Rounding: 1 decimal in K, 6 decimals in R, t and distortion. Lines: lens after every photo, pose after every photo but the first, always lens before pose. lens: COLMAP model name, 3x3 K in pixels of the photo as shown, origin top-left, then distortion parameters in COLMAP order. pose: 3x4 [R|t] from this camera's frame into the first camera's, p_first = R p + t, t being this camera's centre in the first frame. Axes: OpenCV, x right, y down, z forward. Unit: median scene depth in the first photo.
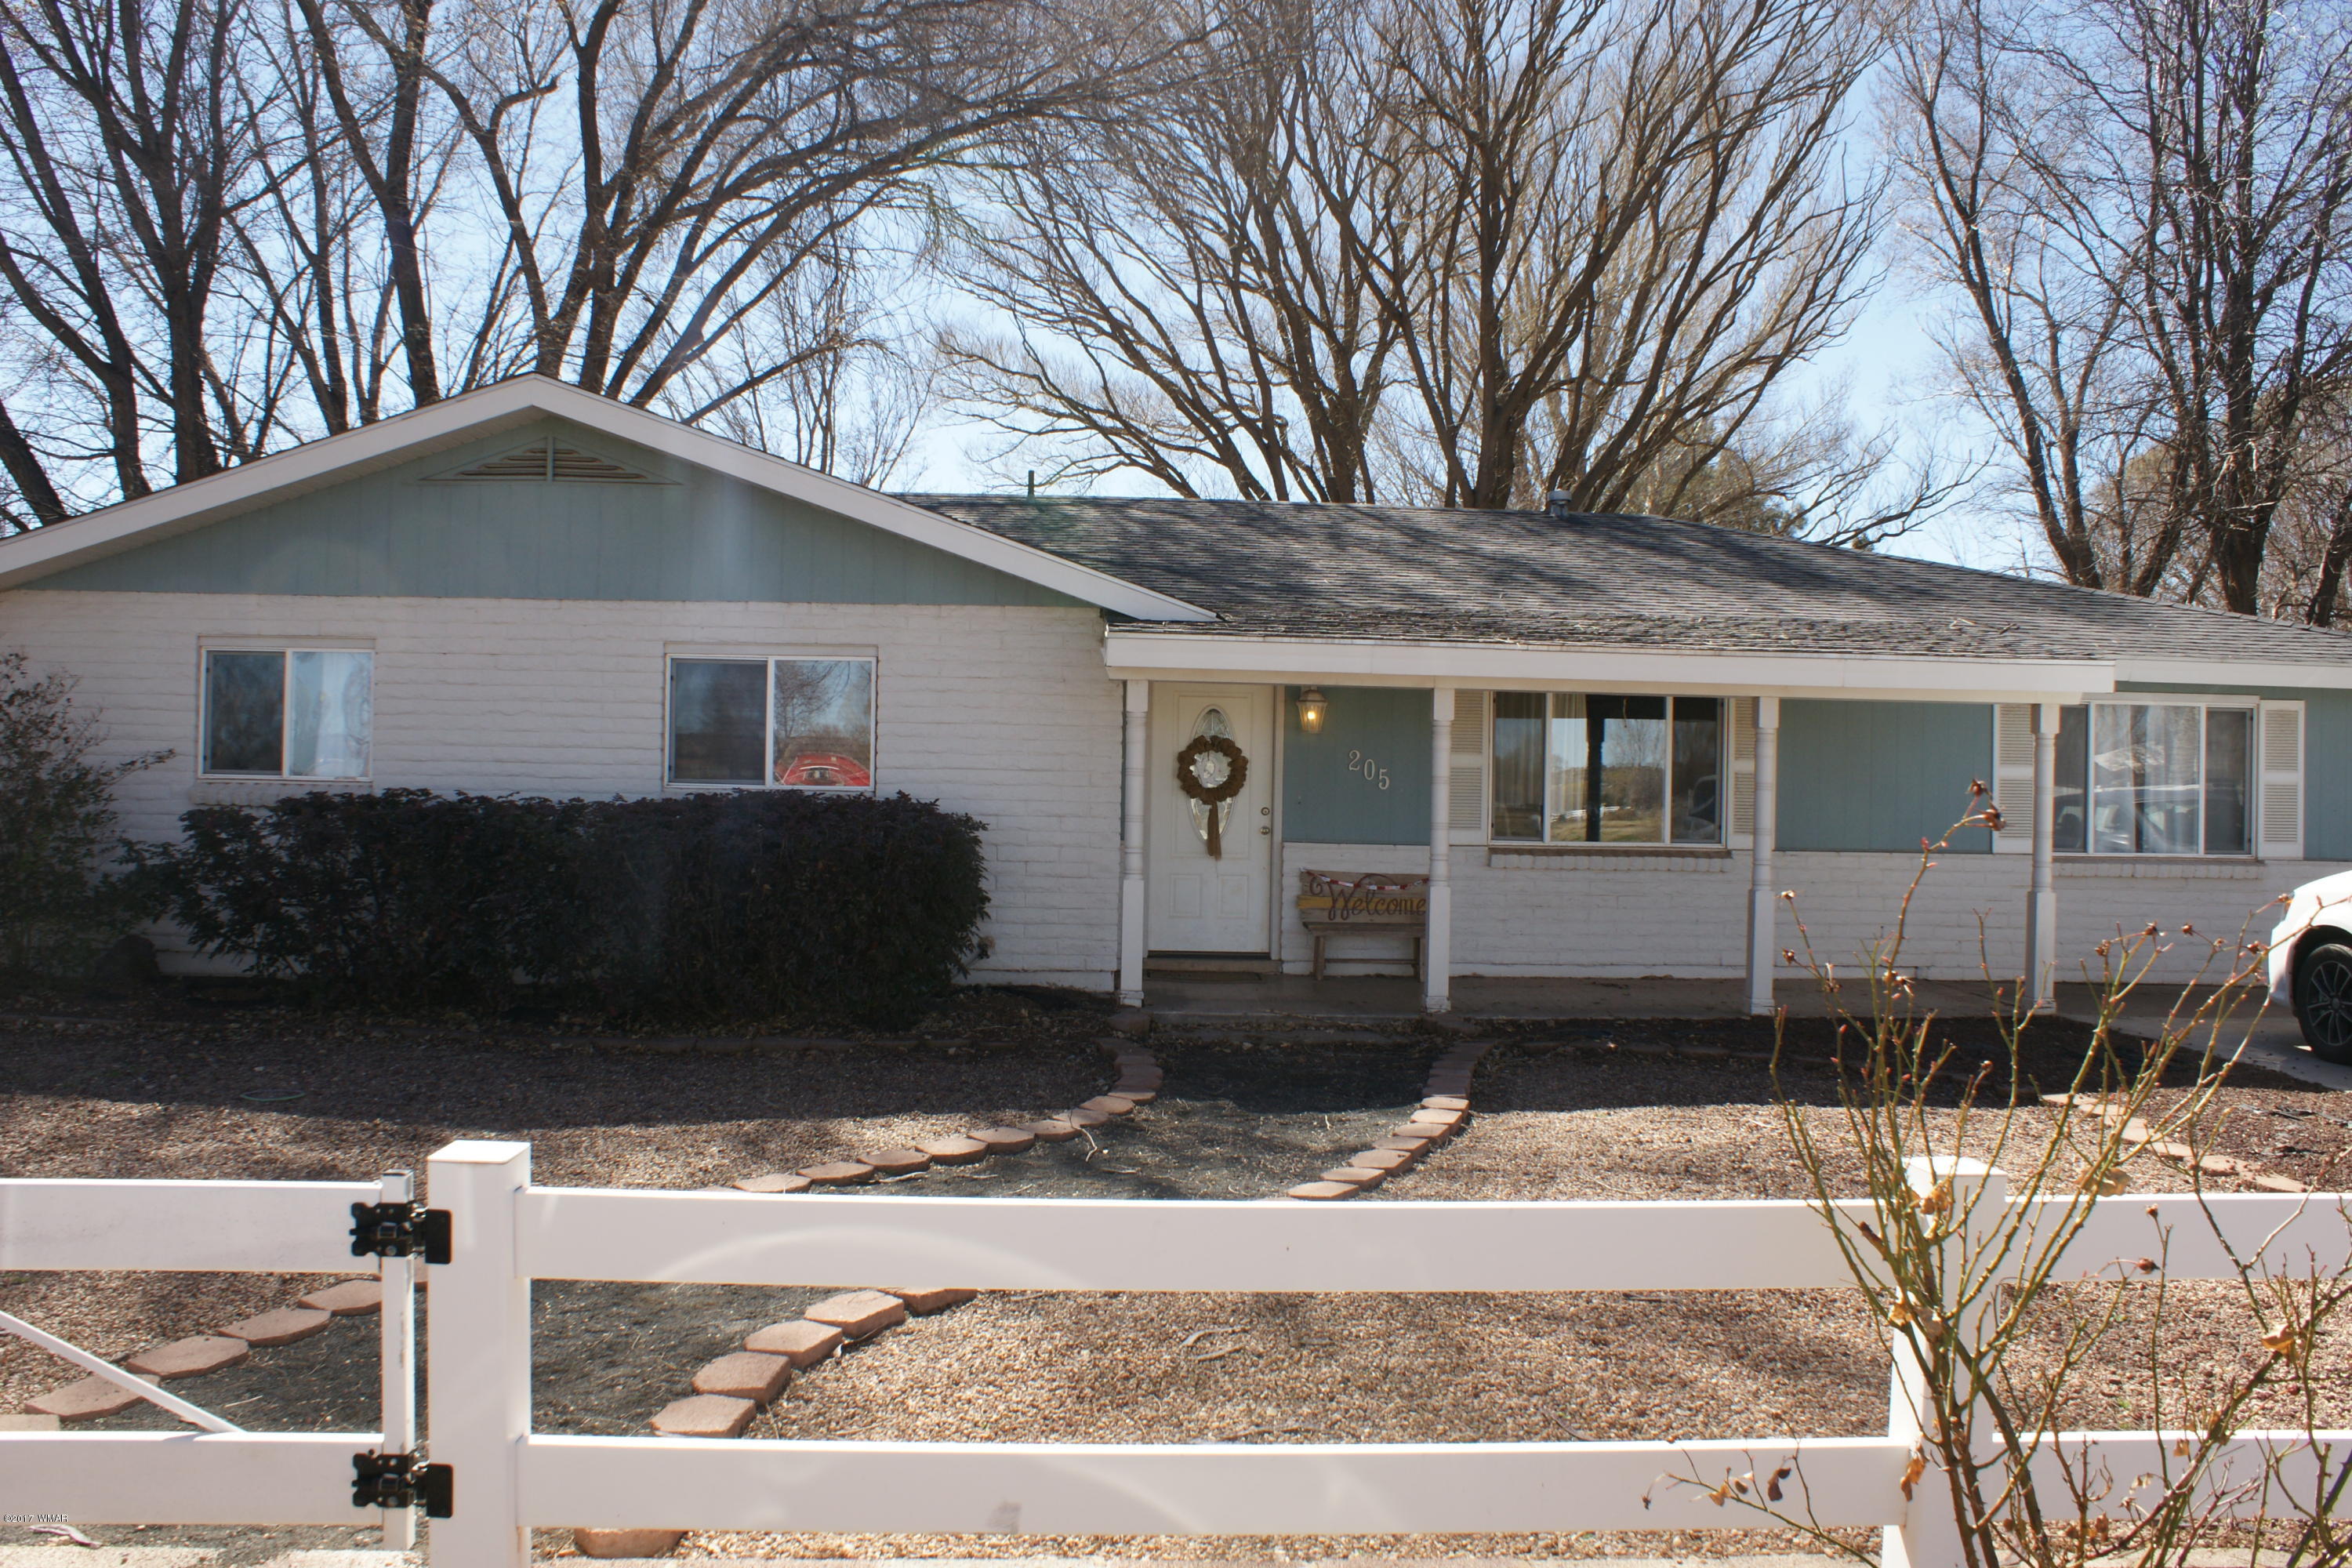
lens RADIAL K [[1867.2, 0, 1178.6], [0, 1867.2, 777.2], [0, 0, 1]] dist [-0.114282, 0.043877]
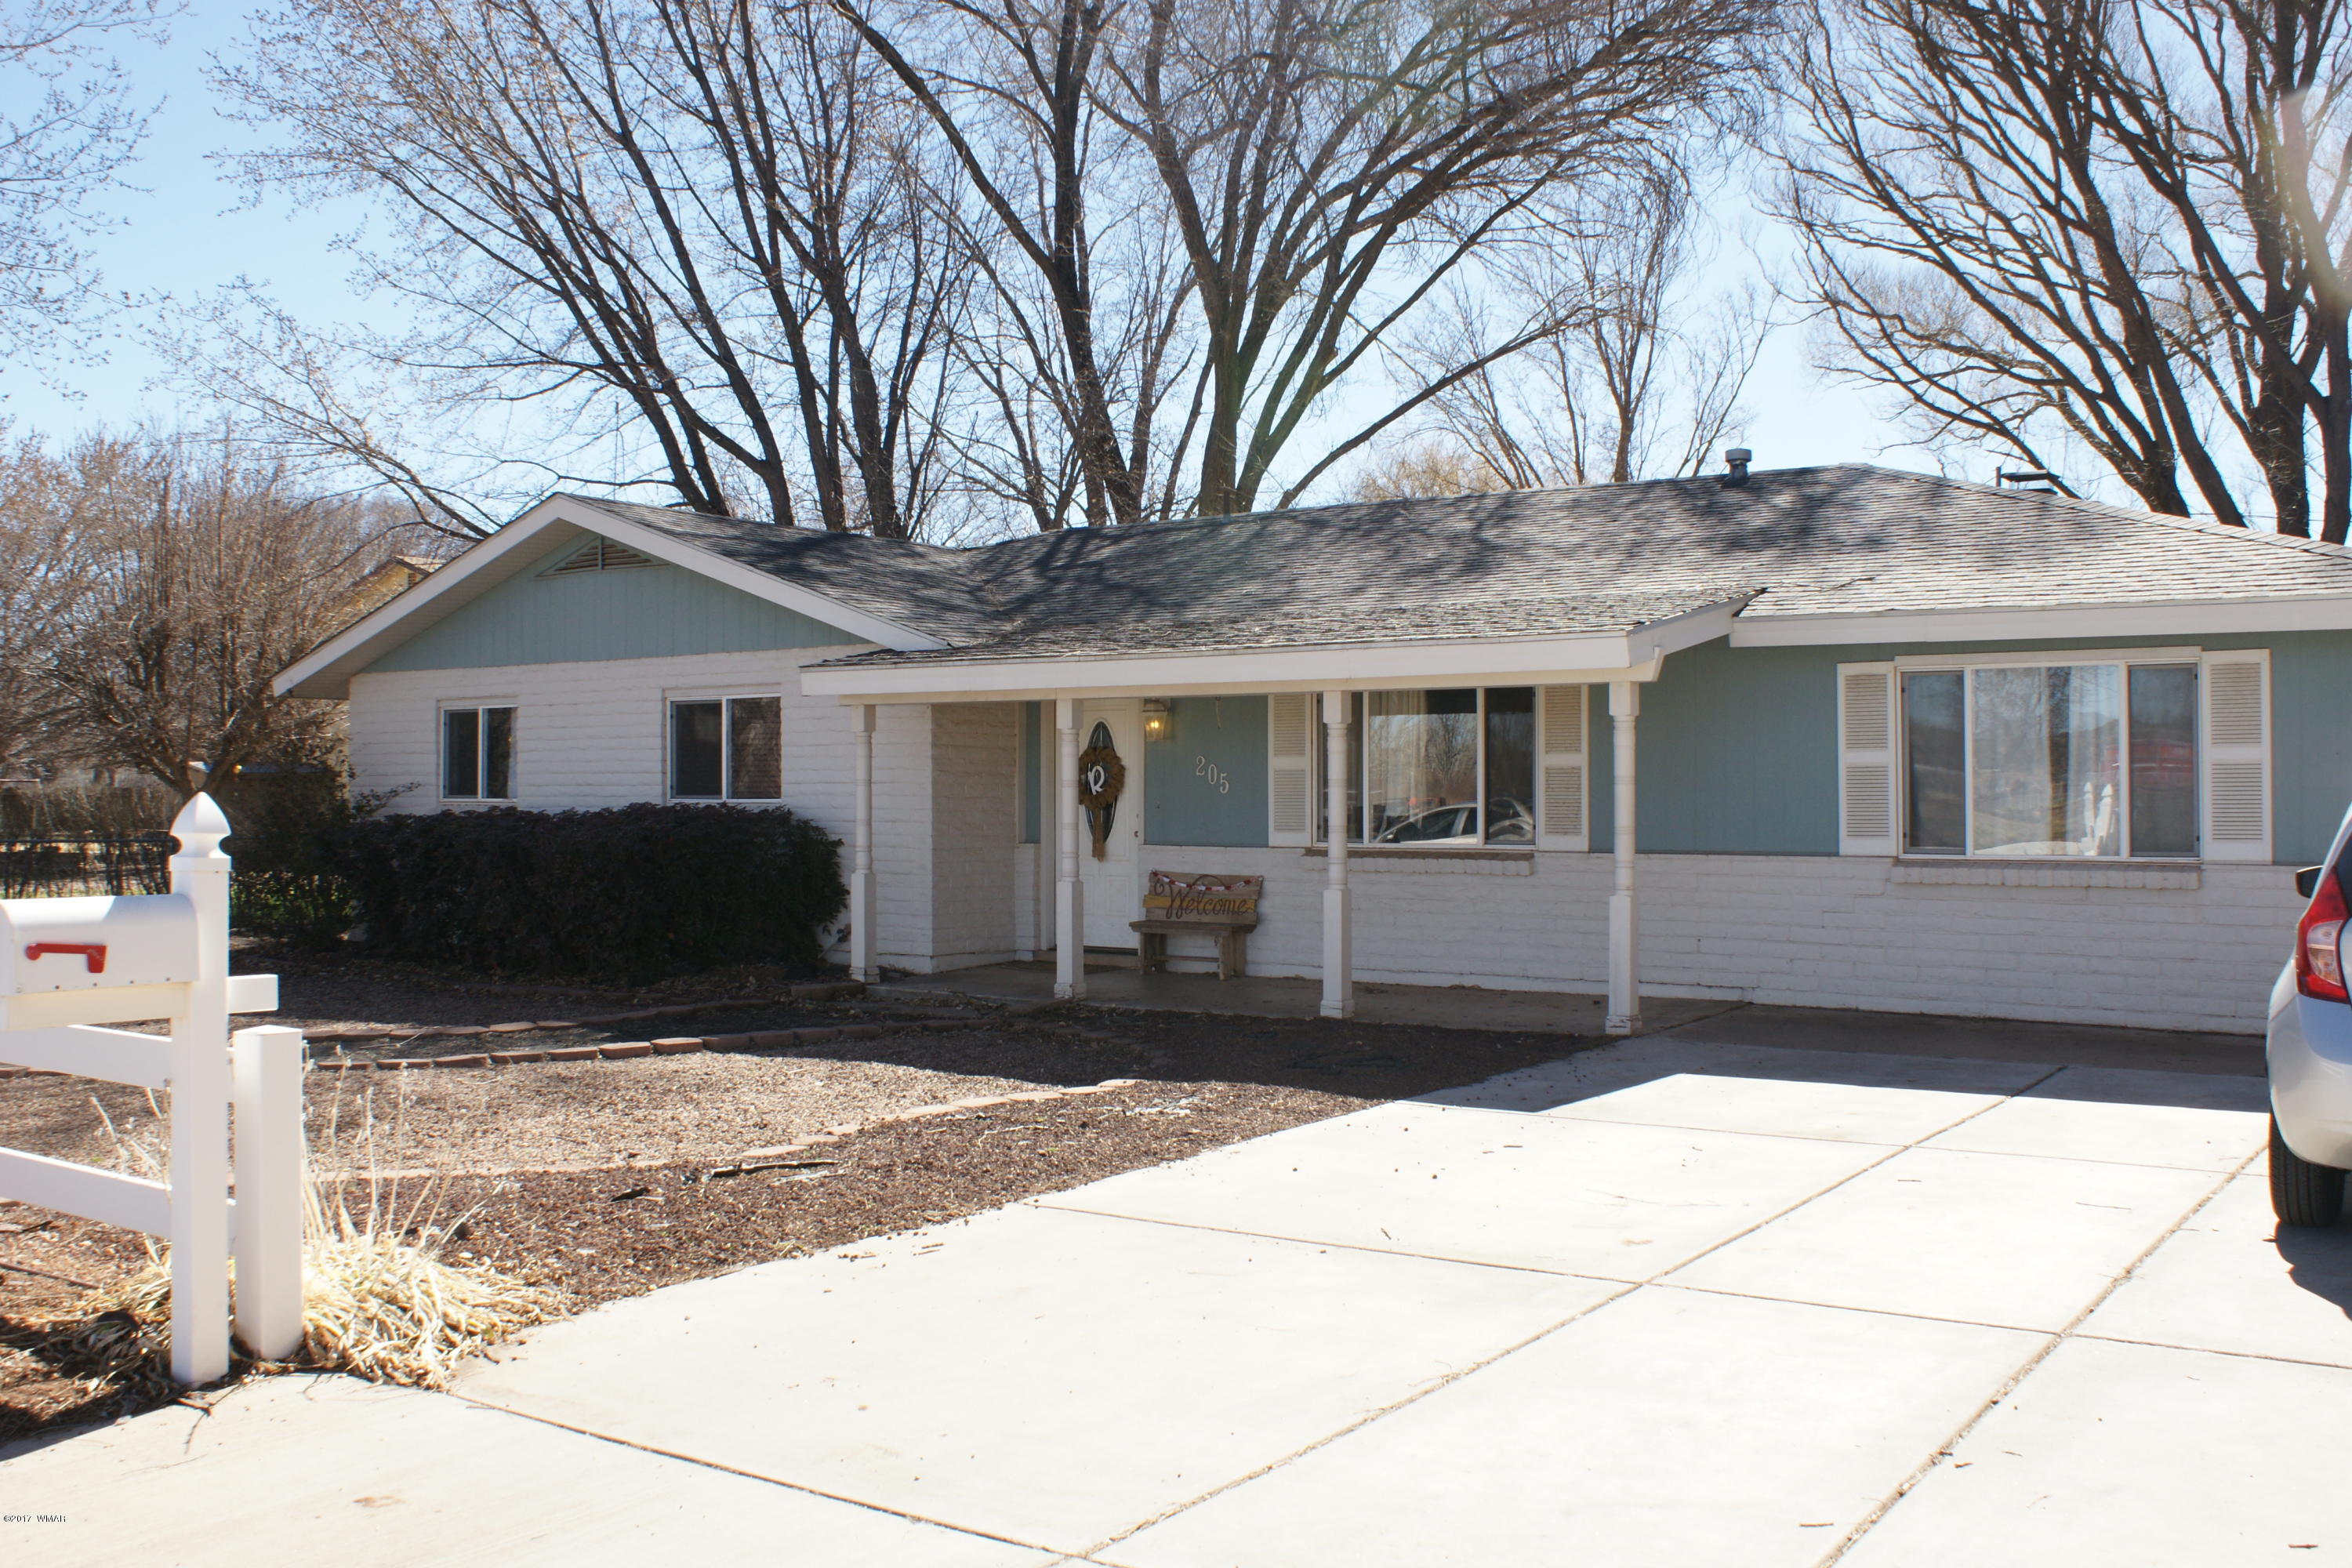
lens RADIAL K [[2217.8, 0, 1156.9], [0, 2217.8, 783.9], [0, 0, 1]] dist [-0.088905, 0.000000]
pose [[0.777291, -0.021785, -0.628764, 0.858038], [0.018194, 0.999761, -0.012148, 0.015755], [0.628878, -0.001997, 0.777502, 0.024831]]
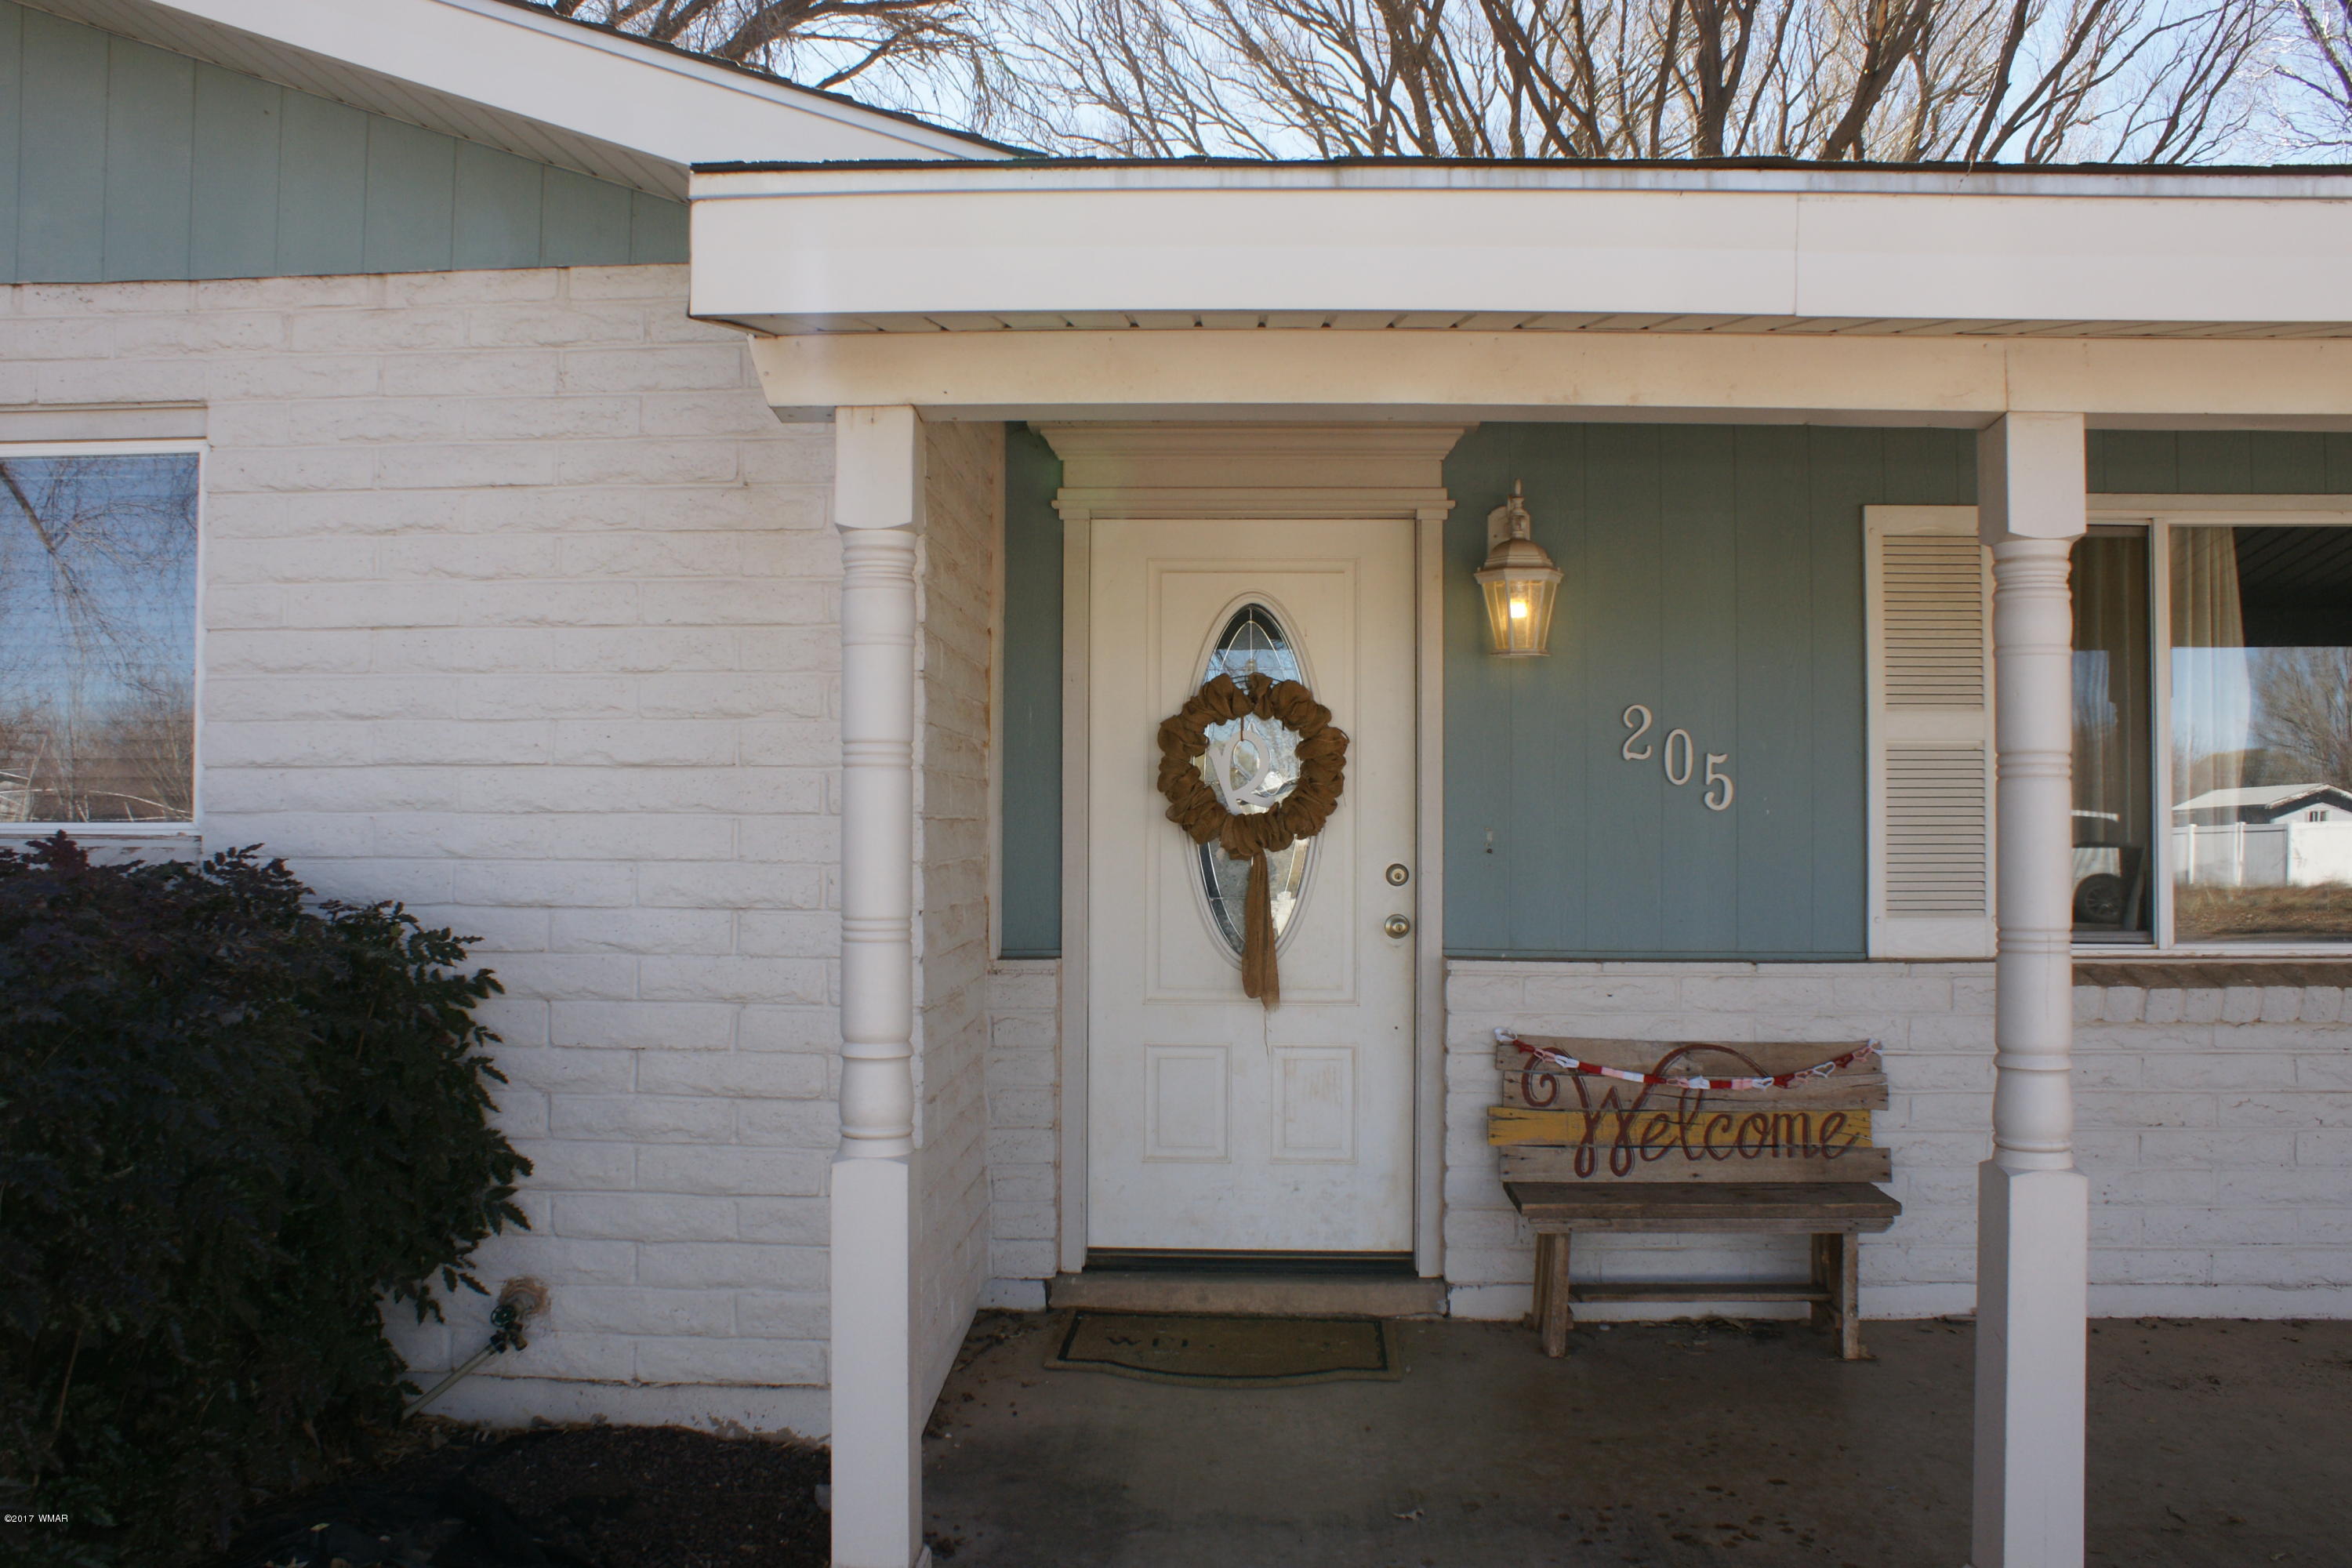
lens RADIAL K [[1867.2, 0, 1161.6], [0, 1867.2, 777.8], [0, 0, 1]] dist [-0.114282, 0.043877]
pose [[0.994790, -0.017591, -0.100420, 0.037882], [0.015766, 0.999696, -0.018942, 0.005348], [0.100723, 0.017260, 0.994765, 0.632747]]
